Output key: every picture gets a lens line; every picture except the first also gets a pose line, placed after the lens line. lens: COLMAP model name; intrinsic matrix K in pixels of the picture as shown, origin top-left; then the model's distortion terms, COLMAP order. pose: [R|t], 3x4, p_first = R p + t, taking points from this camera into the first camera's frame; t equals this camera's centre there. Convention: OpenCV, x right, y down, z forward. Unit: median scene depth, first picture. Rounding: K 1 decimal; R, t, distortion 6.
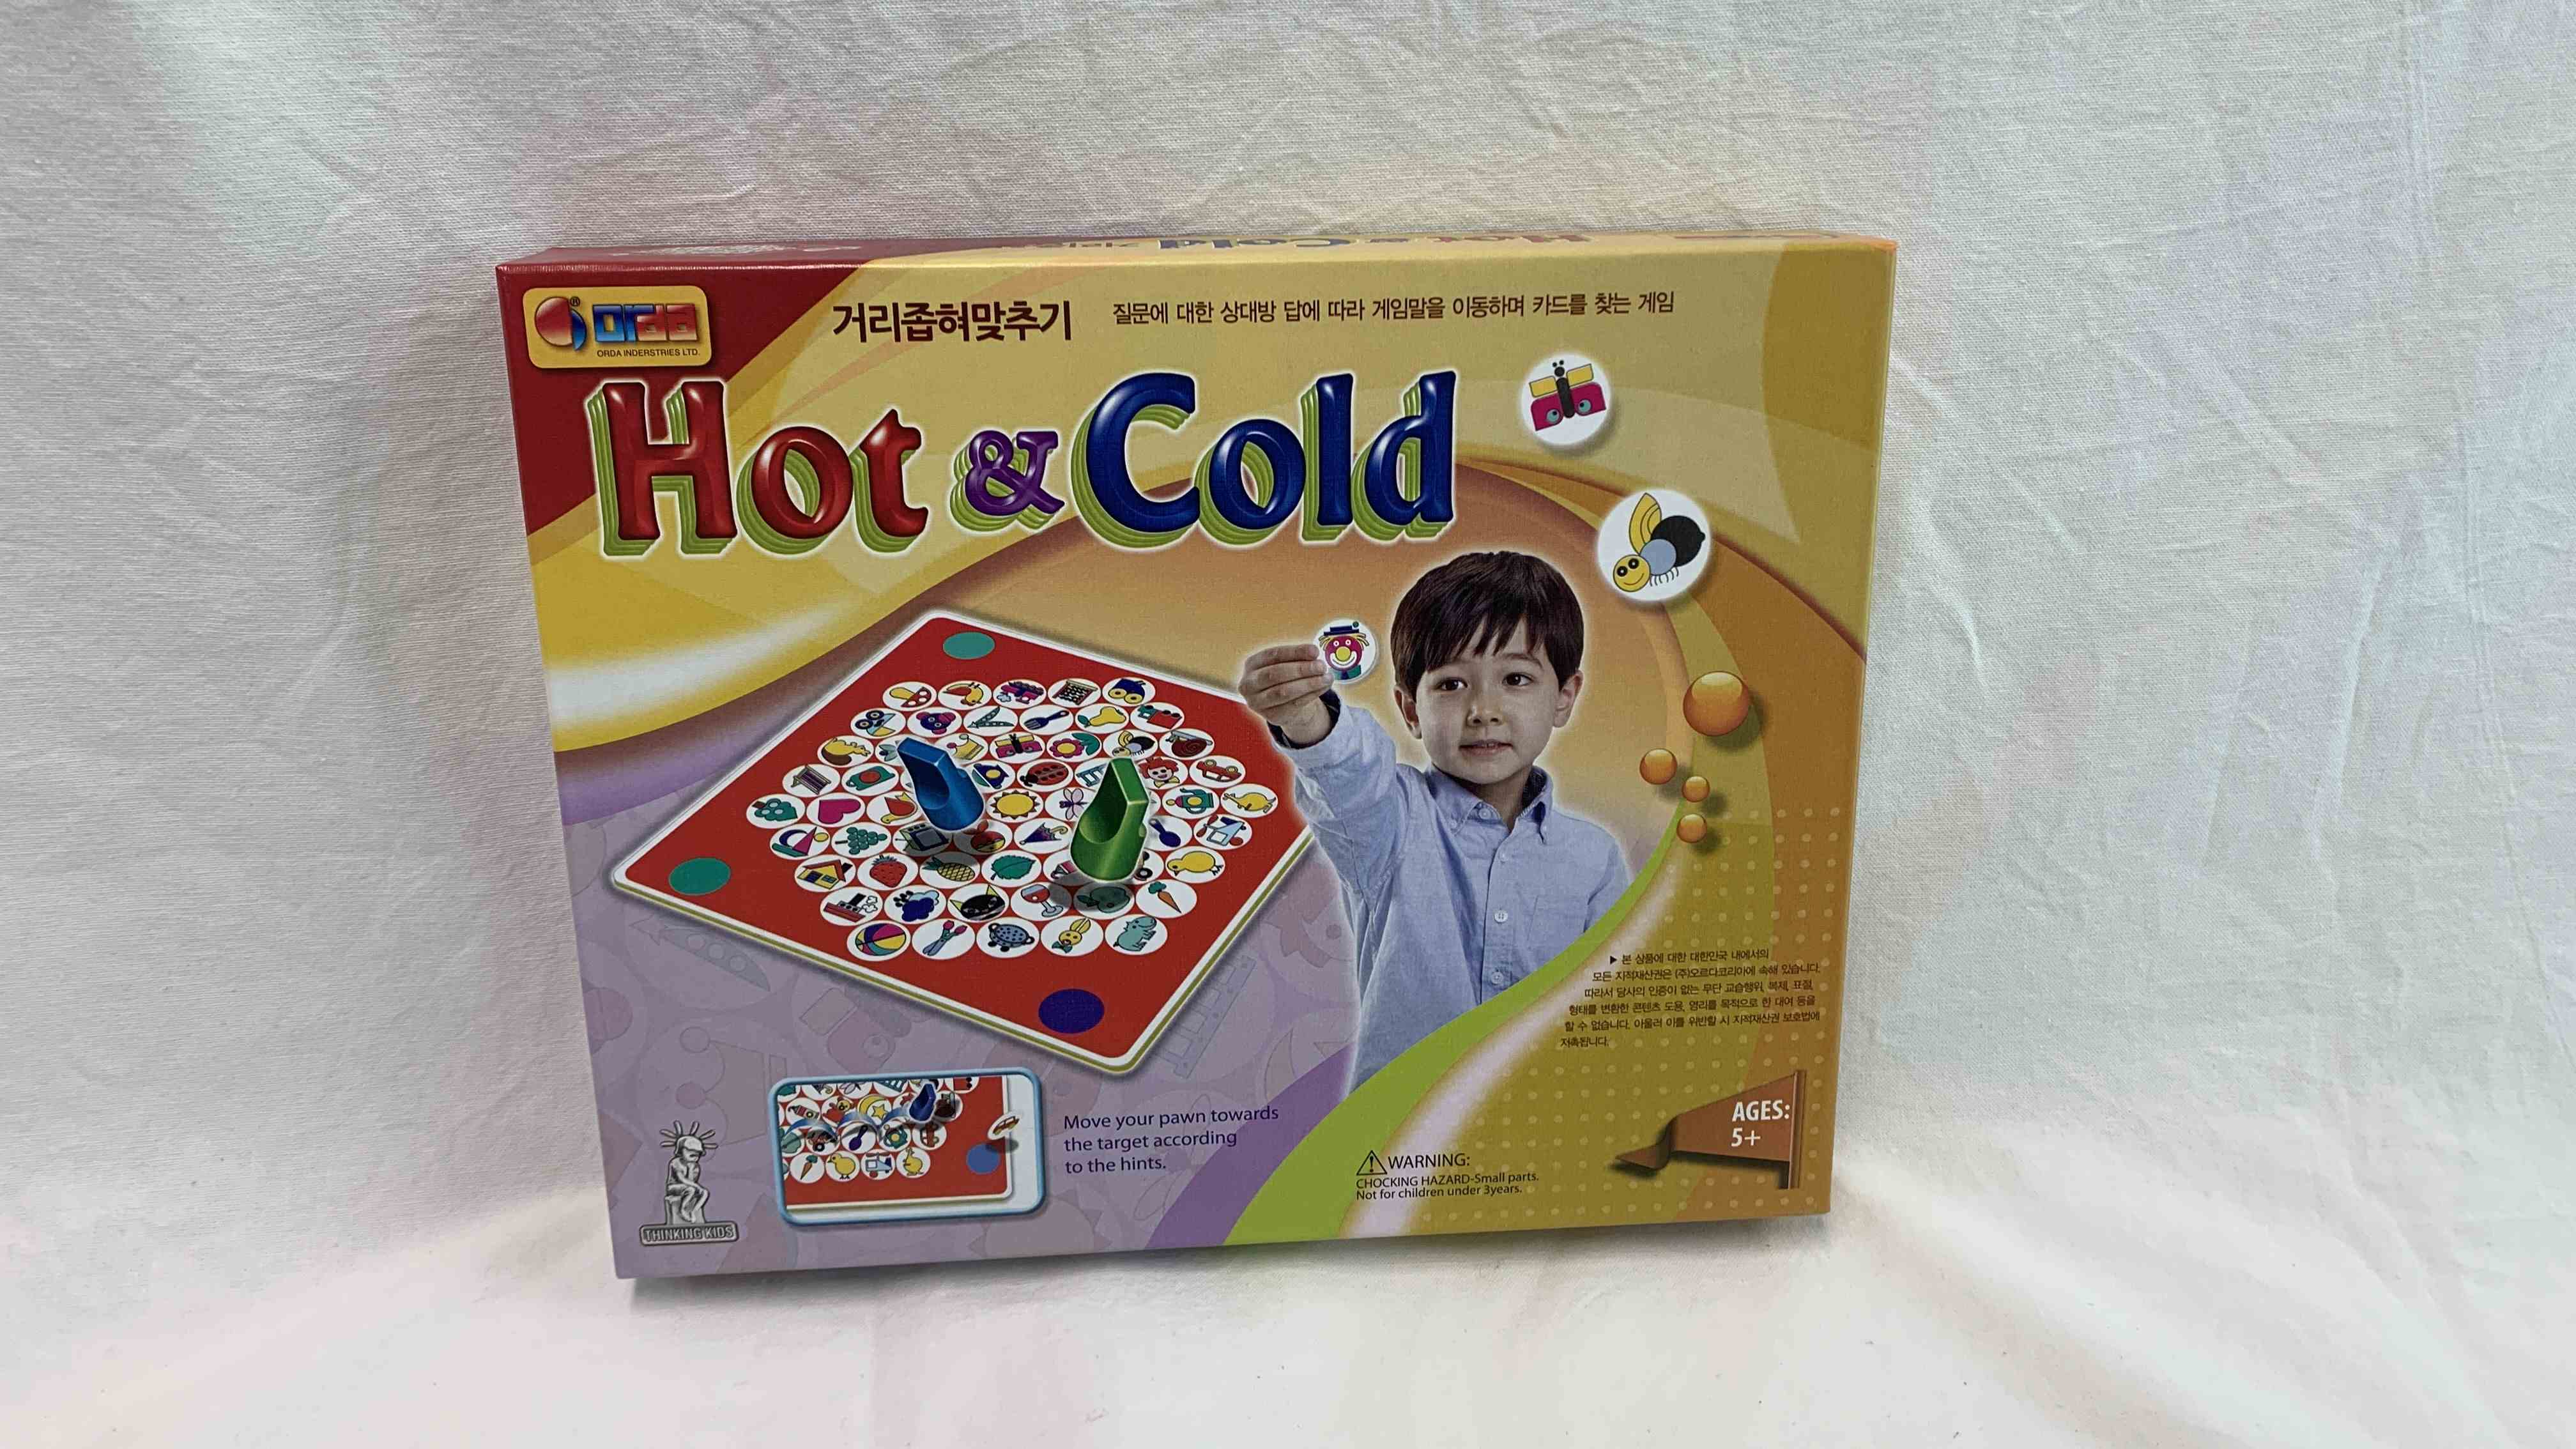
lens RADIAL K [[2467.4, 0, 1288.9], [0, 2467.4, 725.3], [0, 0, 1]] dist [0.063476, 0.040651]
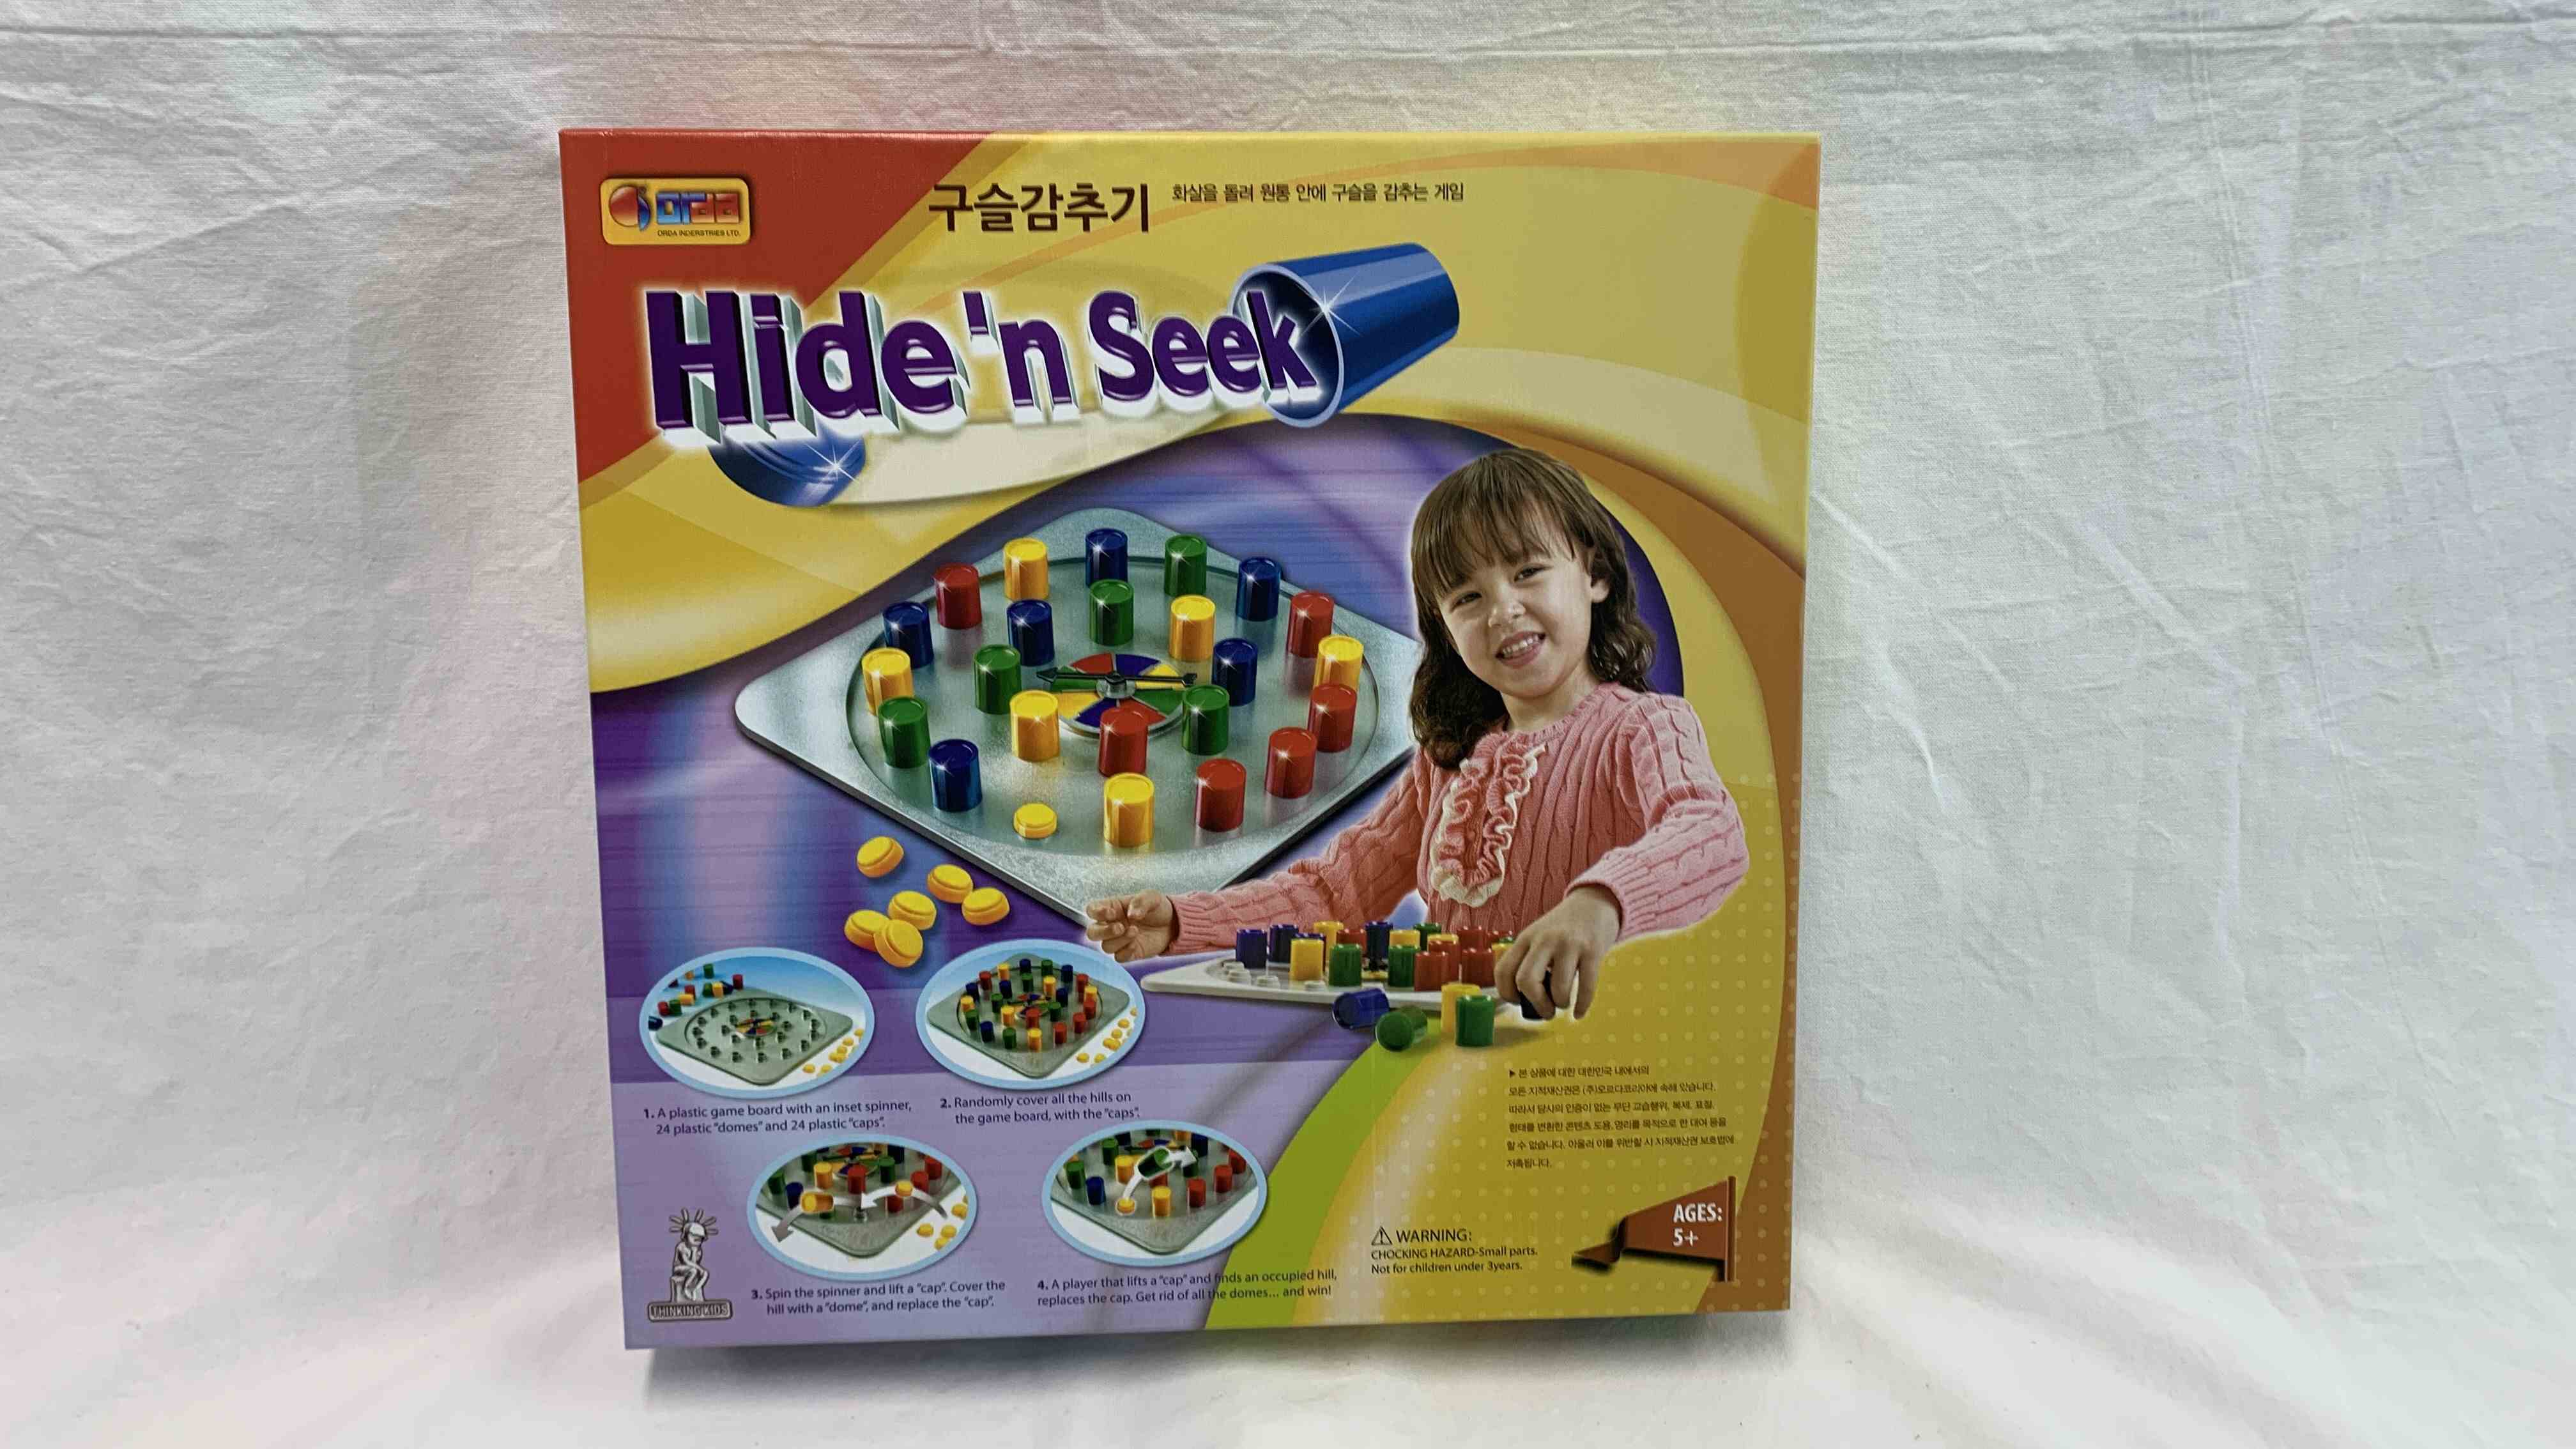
lens RADIAL K [[2467.4, 0, 1358.0], [0, 2467.4, 665.0], [0, 0, 1]] dist [0.063476, 0.040651]
pose [[0.999373, 0.017258, -0.030907, 0.037076], [-0.021084, 0.991539, -0.128088, 0.112989], [0.028435, 0.128660, 0.991281, -0.330419]]
